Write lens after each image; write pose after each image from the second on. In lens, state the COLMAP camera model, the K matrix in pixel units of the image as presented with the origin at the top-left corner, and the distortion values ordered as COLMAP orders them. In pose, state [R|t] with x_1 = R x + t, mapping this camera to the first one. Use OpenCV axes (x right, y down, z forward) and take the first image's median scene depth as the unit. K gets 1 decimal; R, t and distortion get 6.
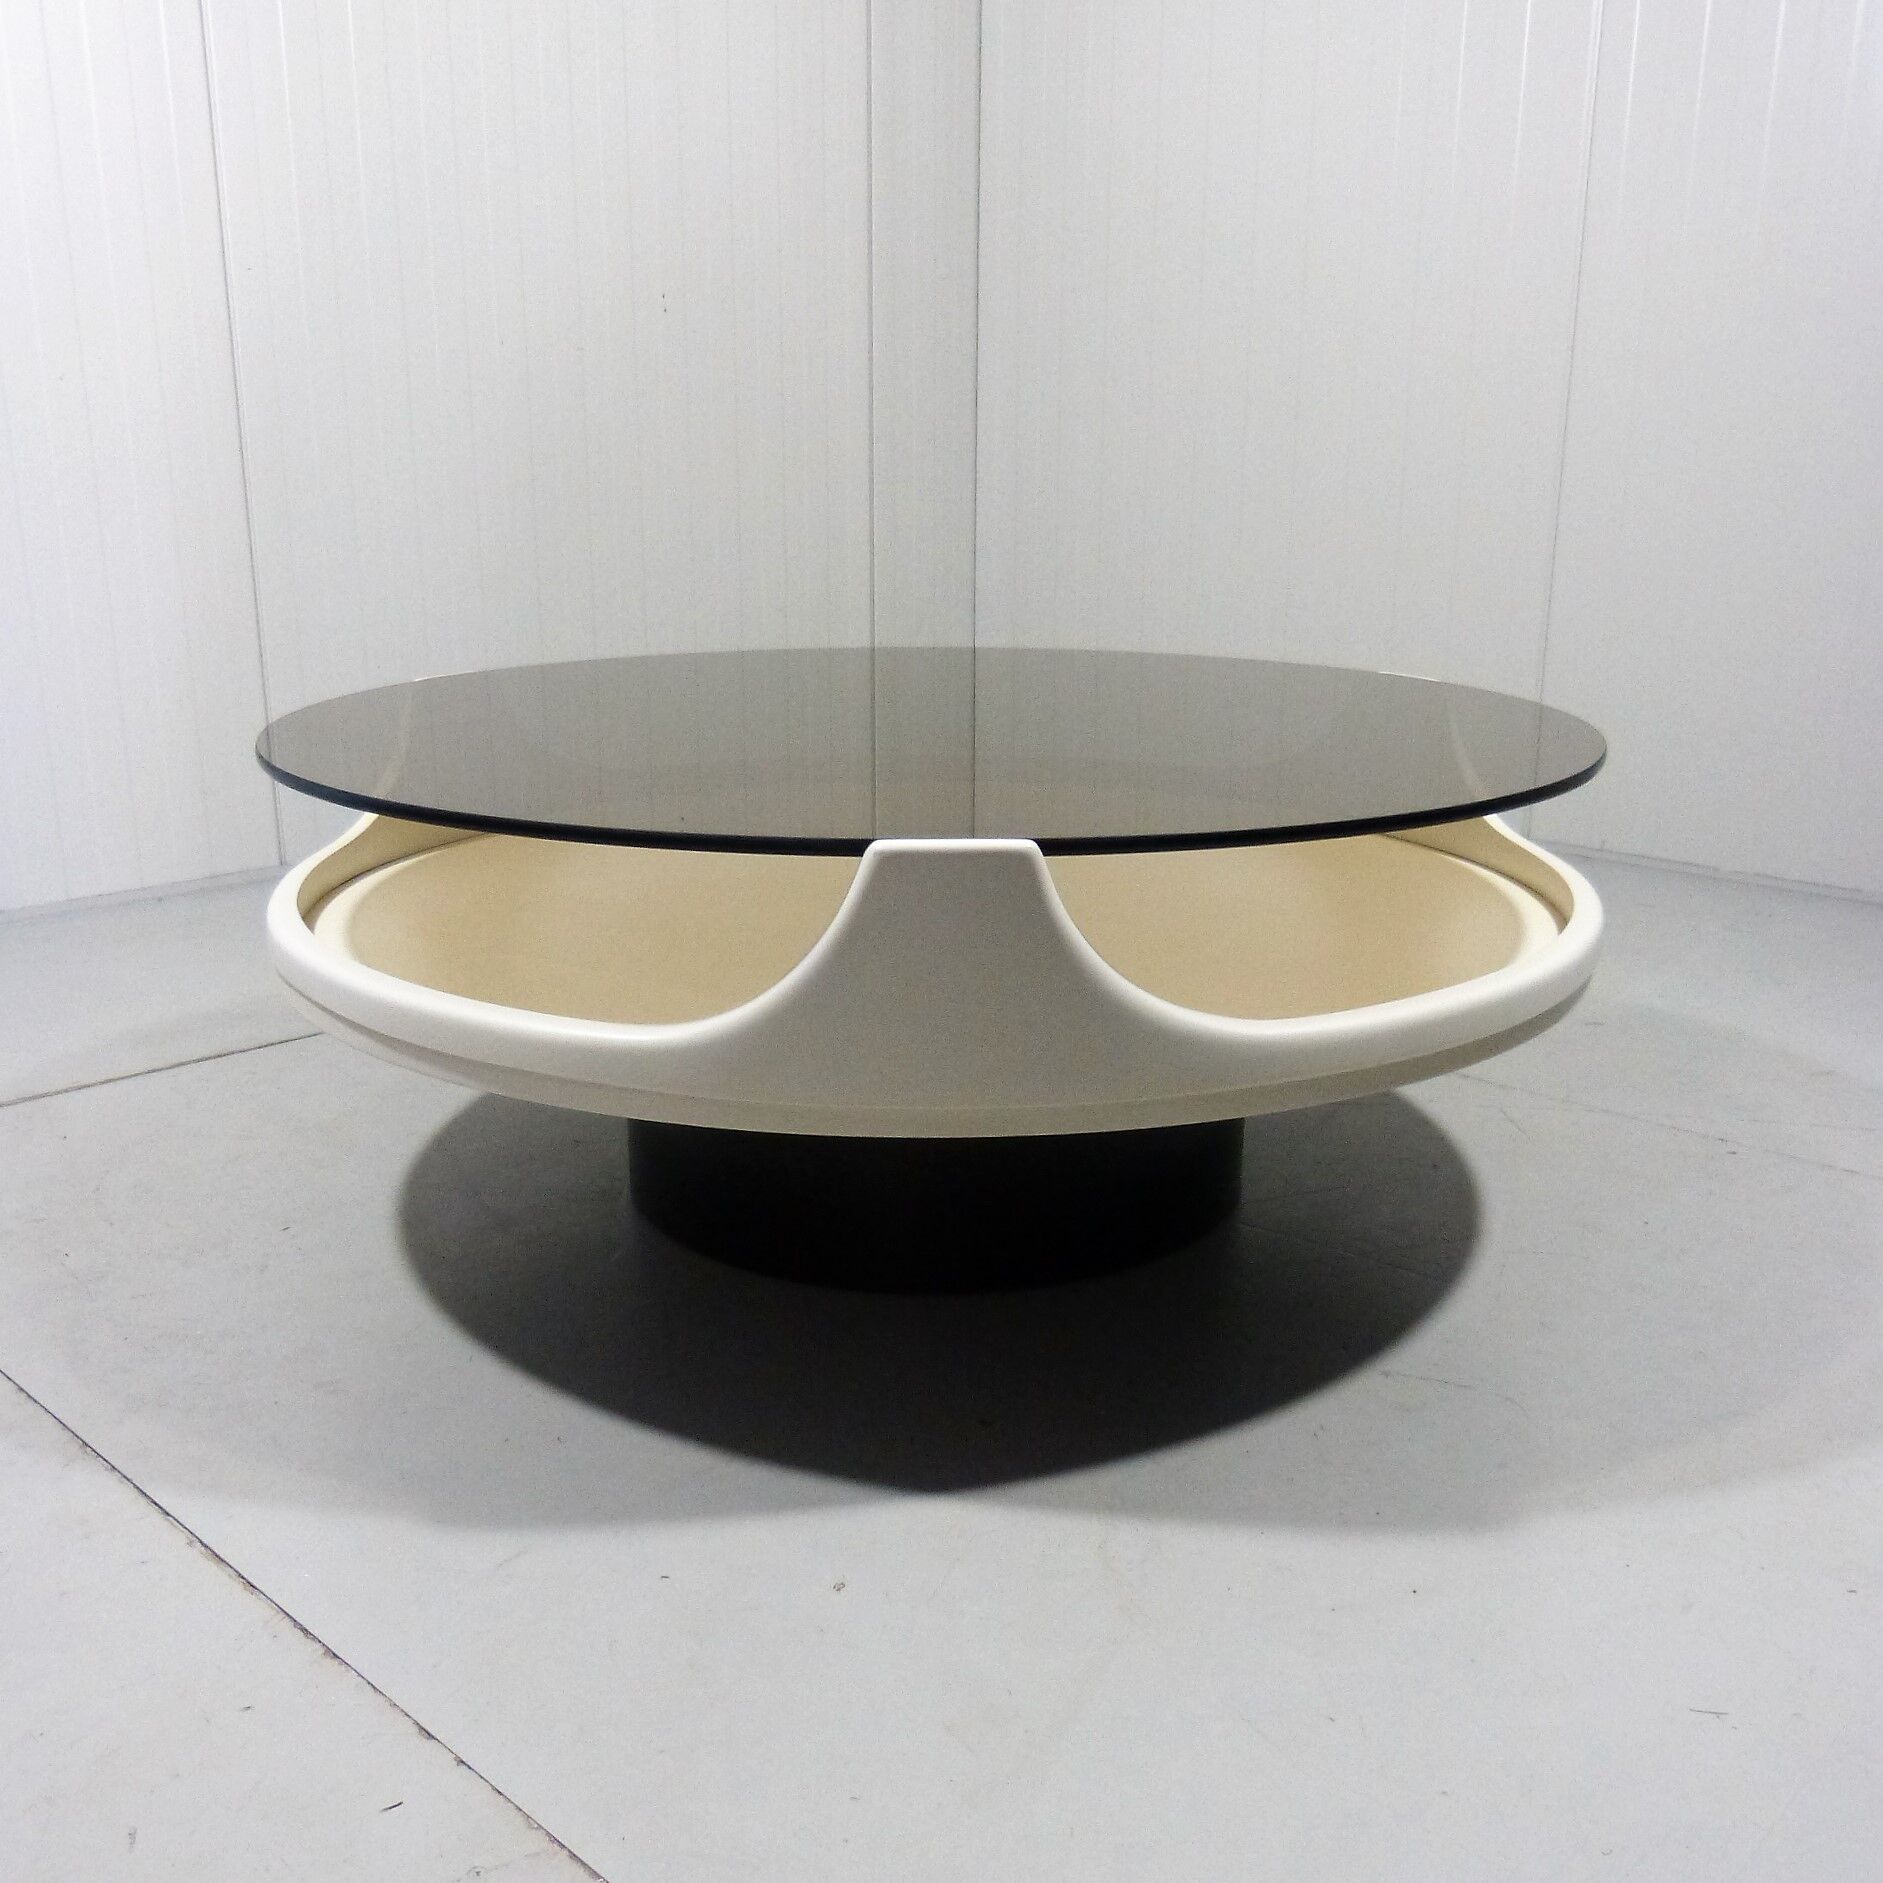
lens RADIAL K [[1860.8, 0, 941.5], [0, 1860.8, 941.5], [0, 0, 1]] dist [0.018956, -0.009212]
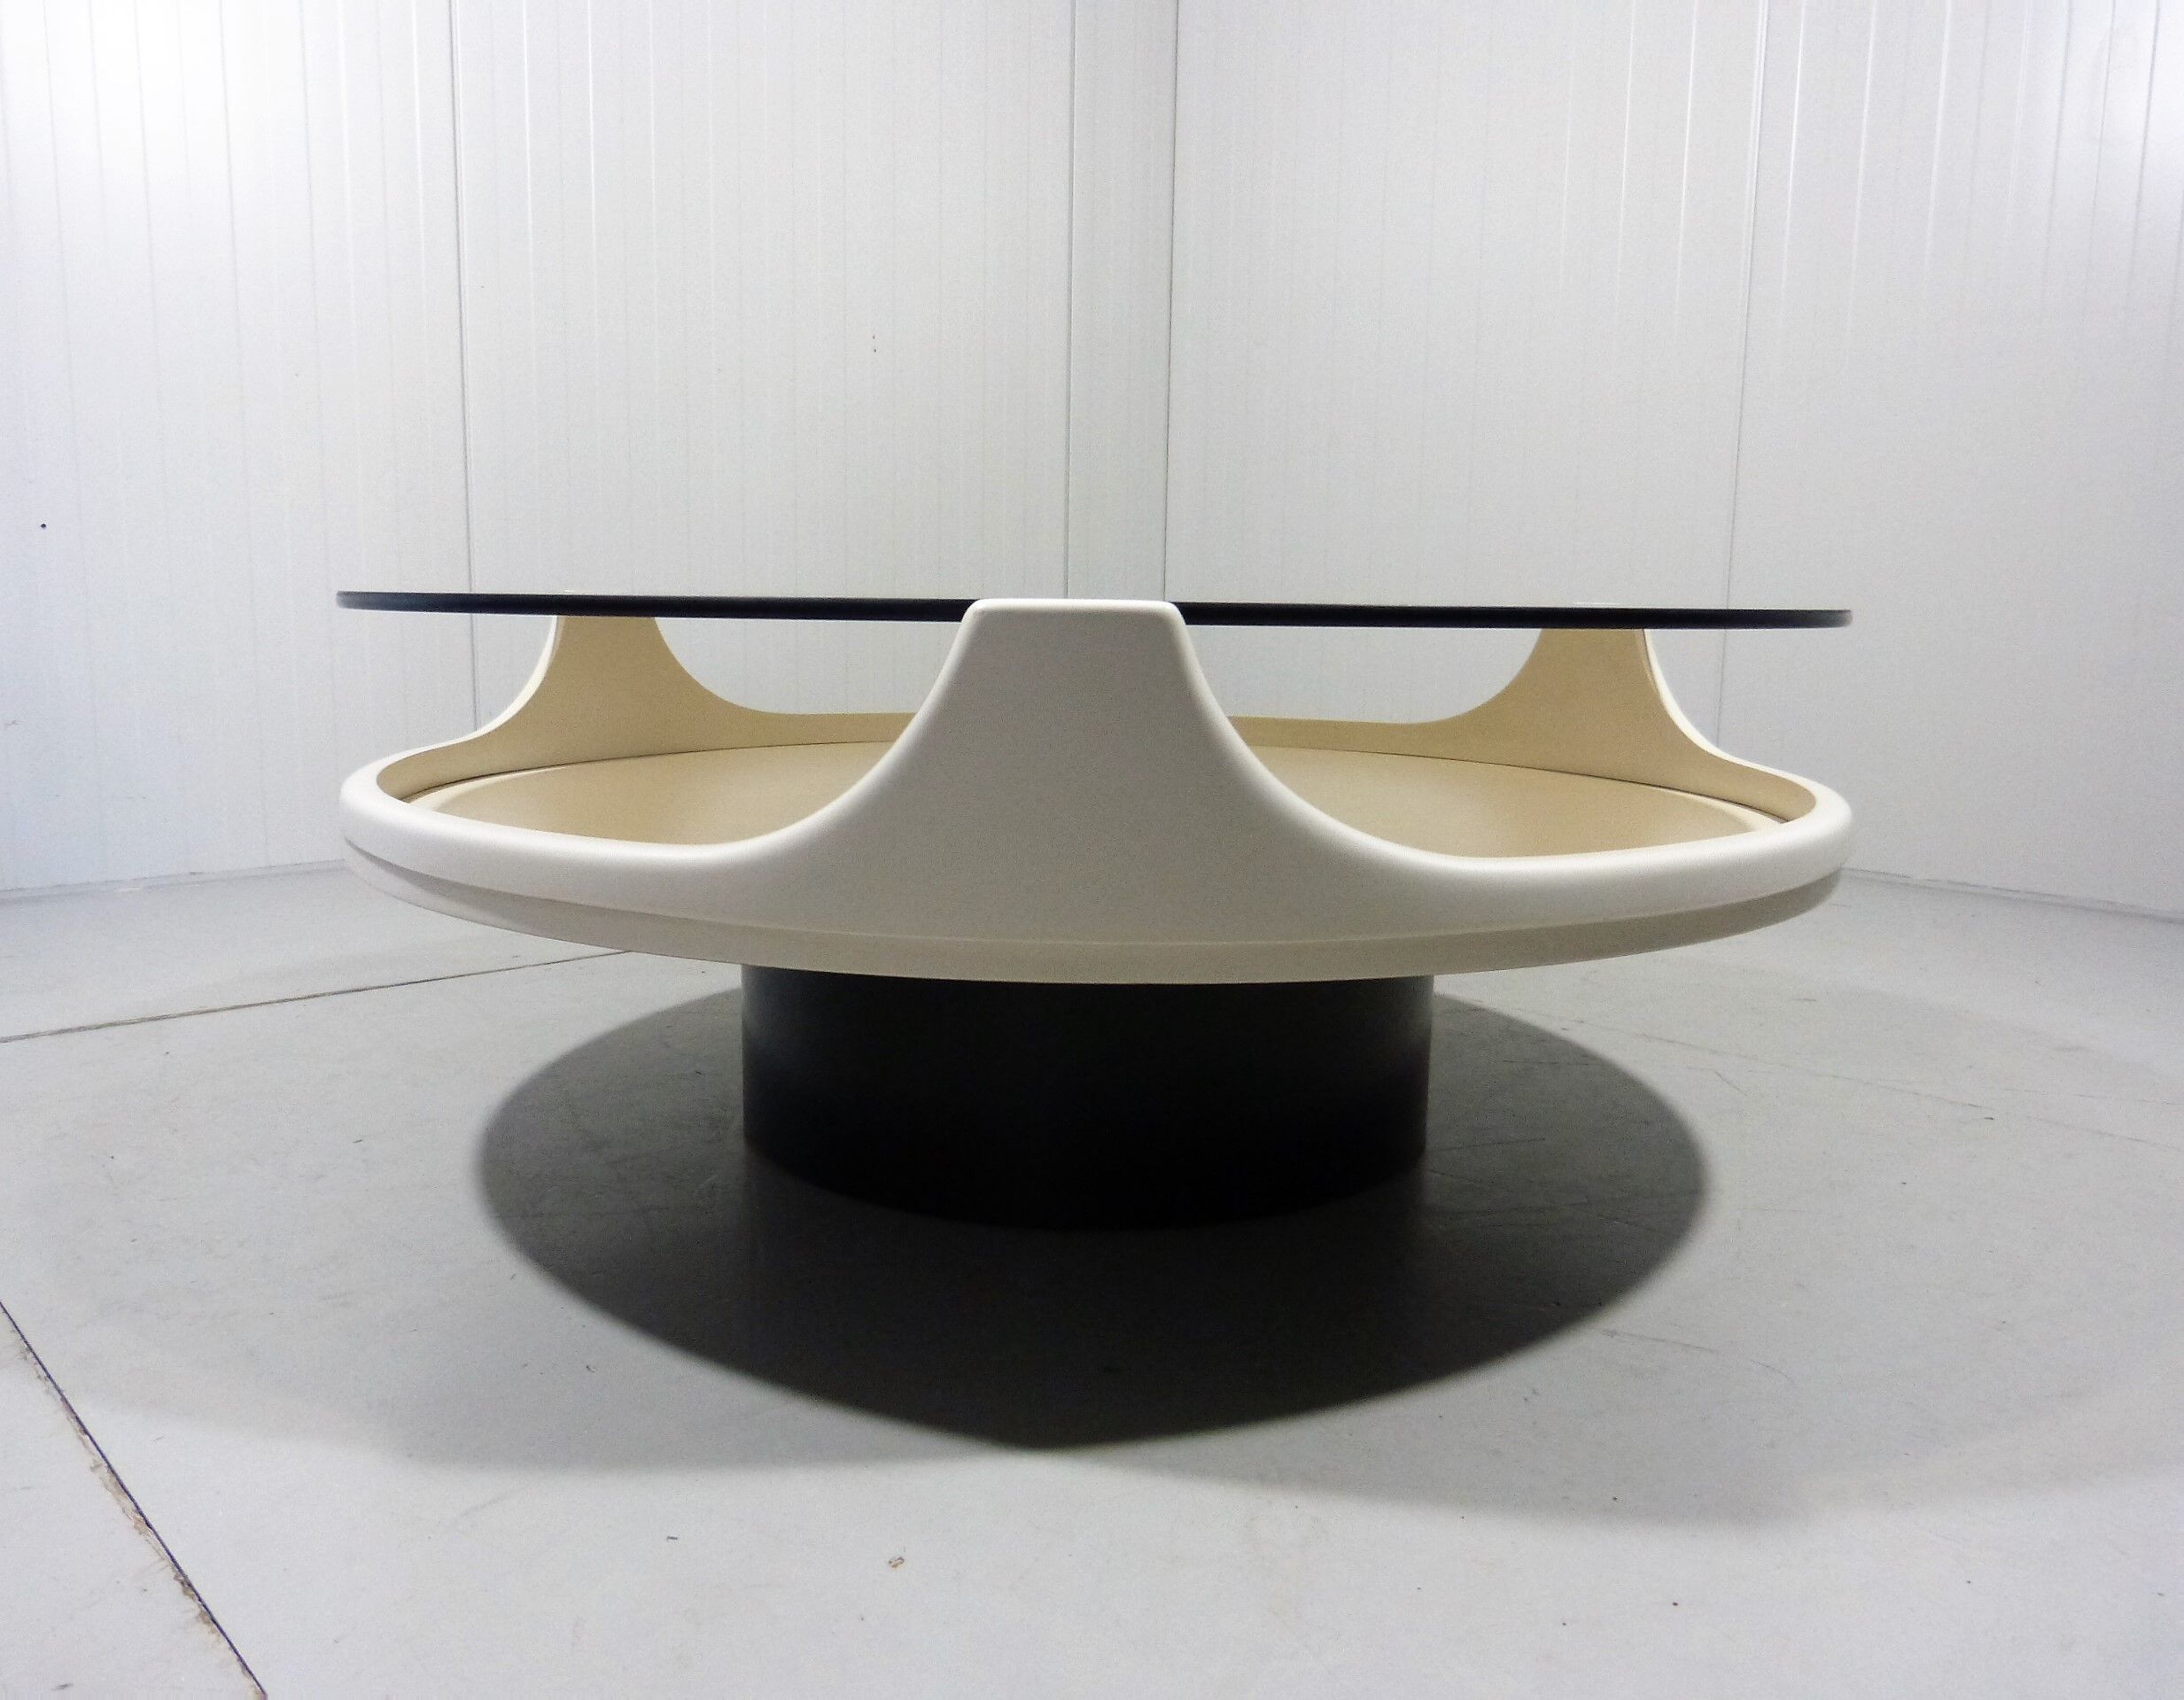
lens RADIAL K [[1647.8, 0, 1042.1], [0, 1647.8, 808.0], [0, 0, 1]] dist [0.001191, 0.002373]
pose [[0.997904, 0.018932, -0.061877, 0.034219], [-0.026571, 0.991792, -0.125073, 0.109343], [0.059001, 0.126455, 0.990216, 0.265756]]
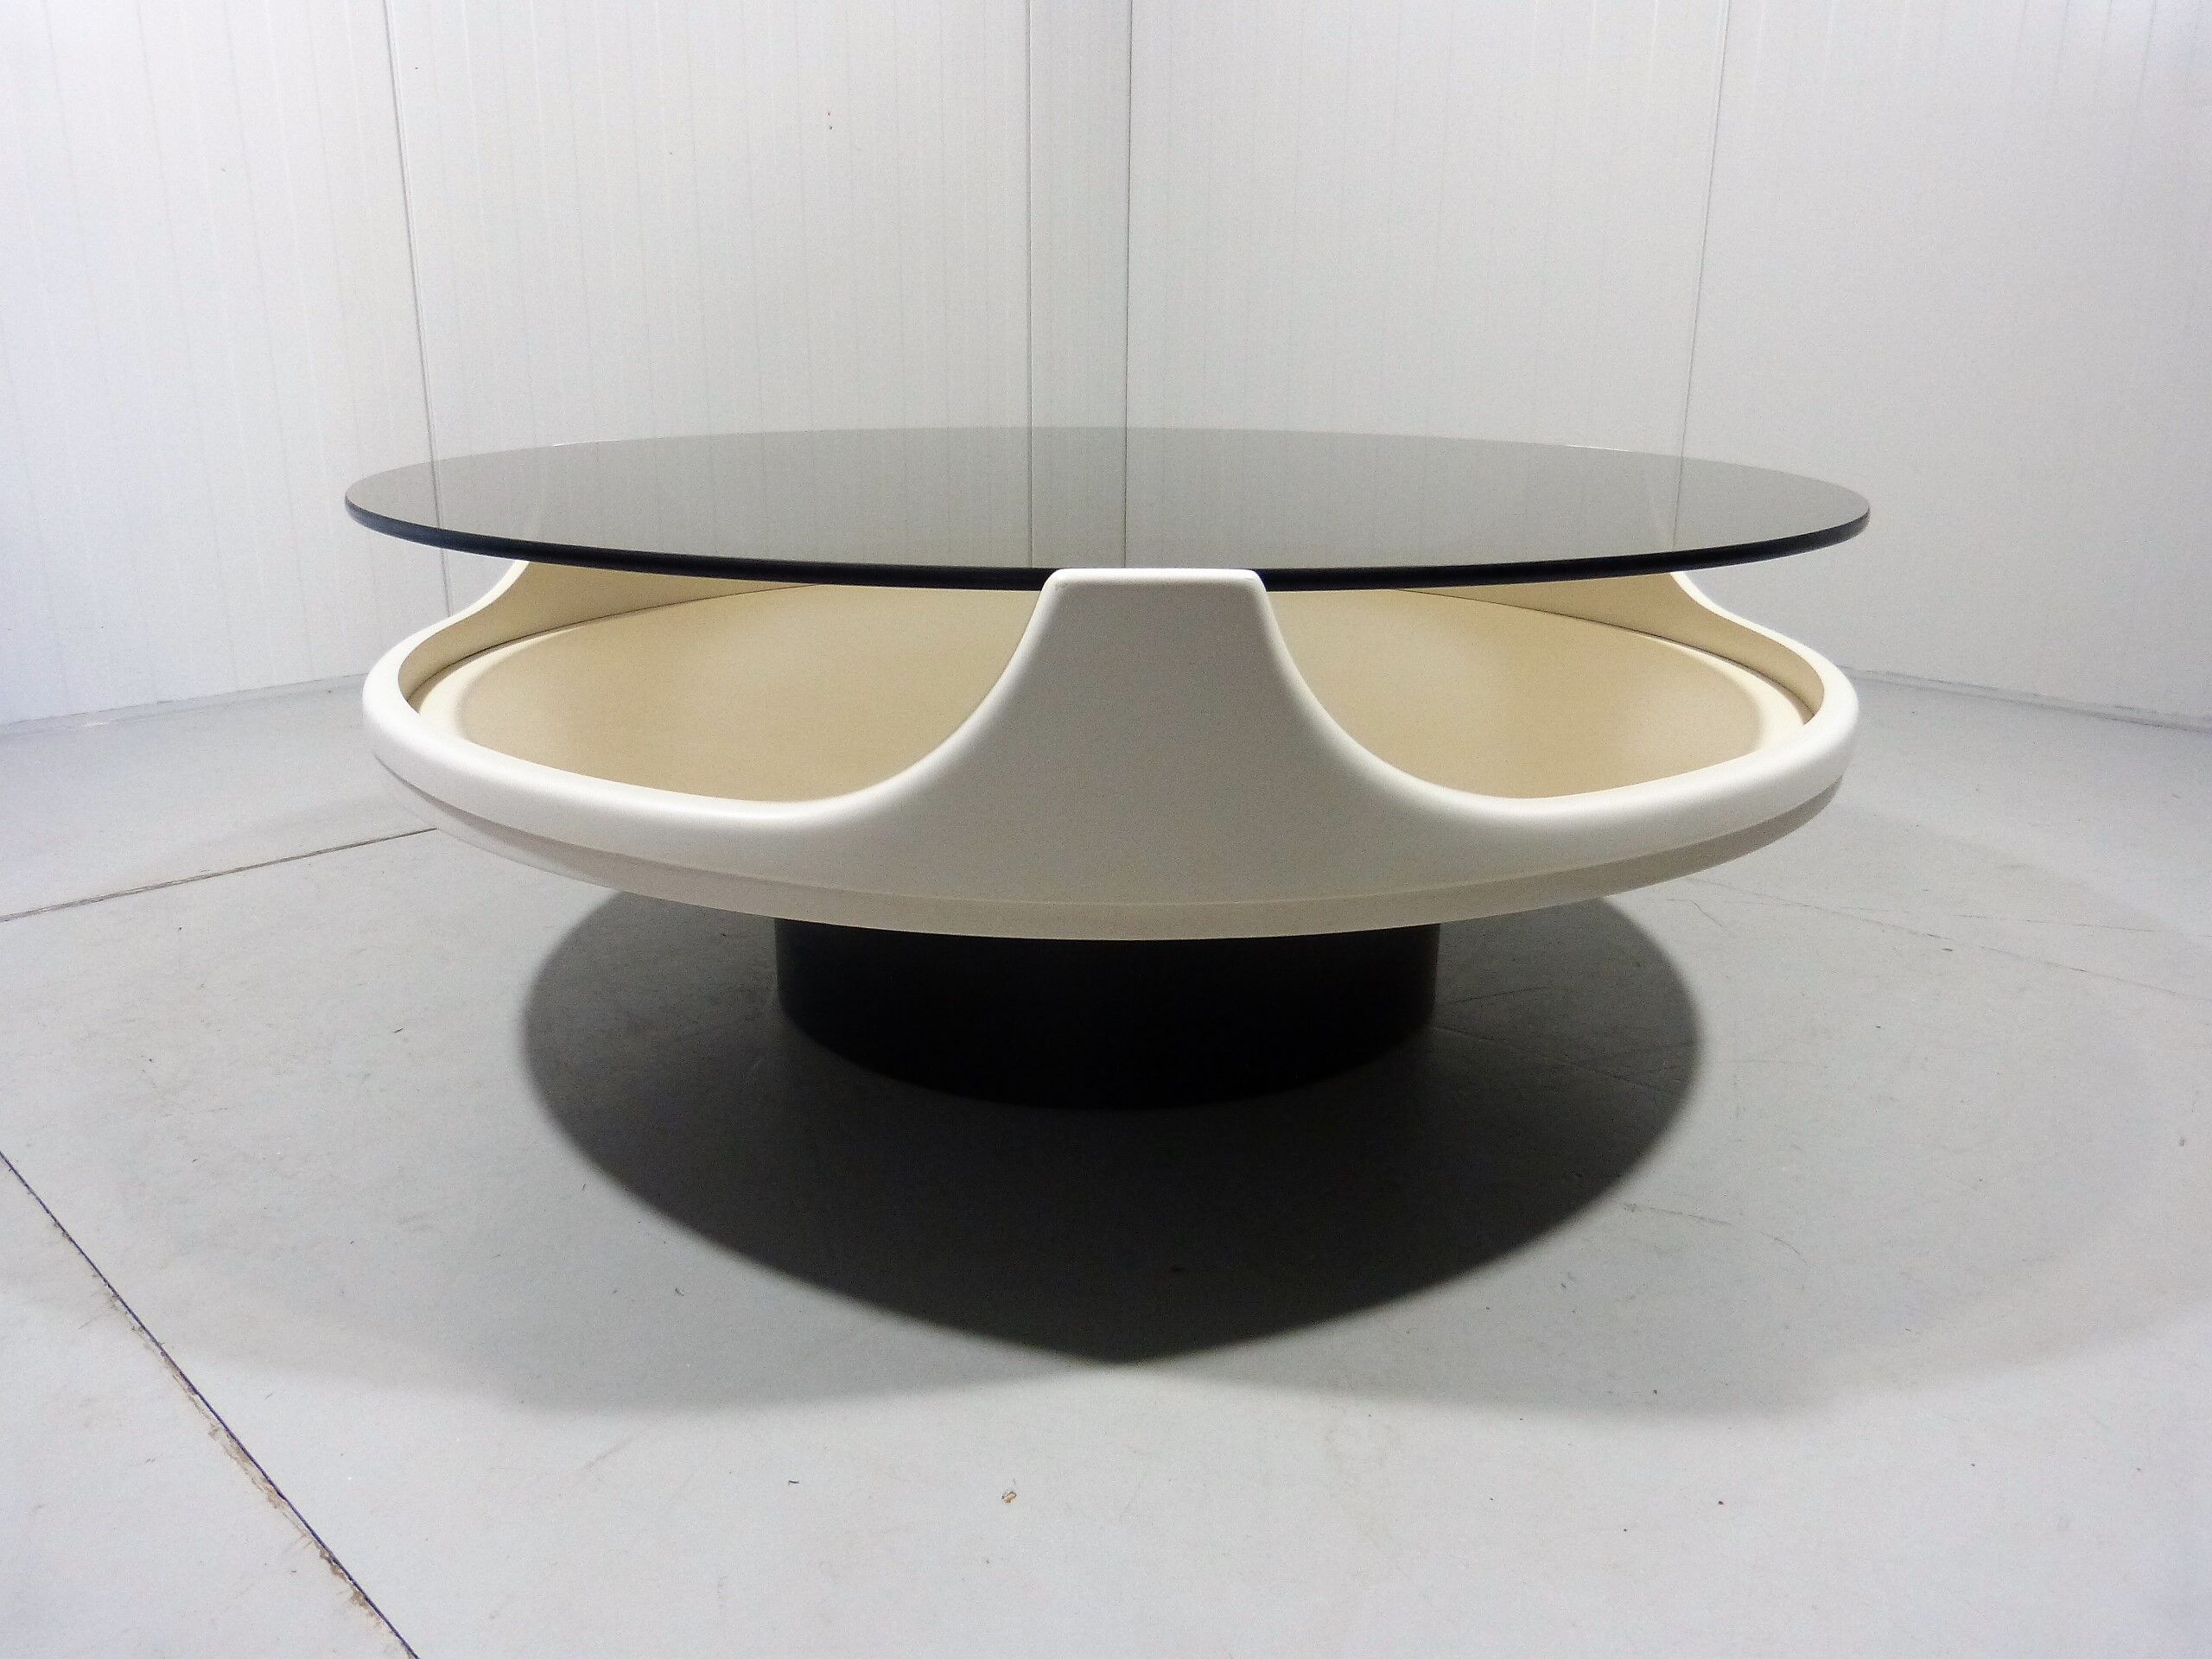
lens RADIAL K [[1615.9, 0, 1100.5], [0, 1615.9, 779.0], [0, 0, 1]] dist [-0.003298, 0.002138]
pose [[0.999934, 0.003713, 0.010884, -0.021077], [-0.003883, 0.999870, 0.015628, 0.021674], [-0.010824, -0.015669, 0.999819, 0.267031]]
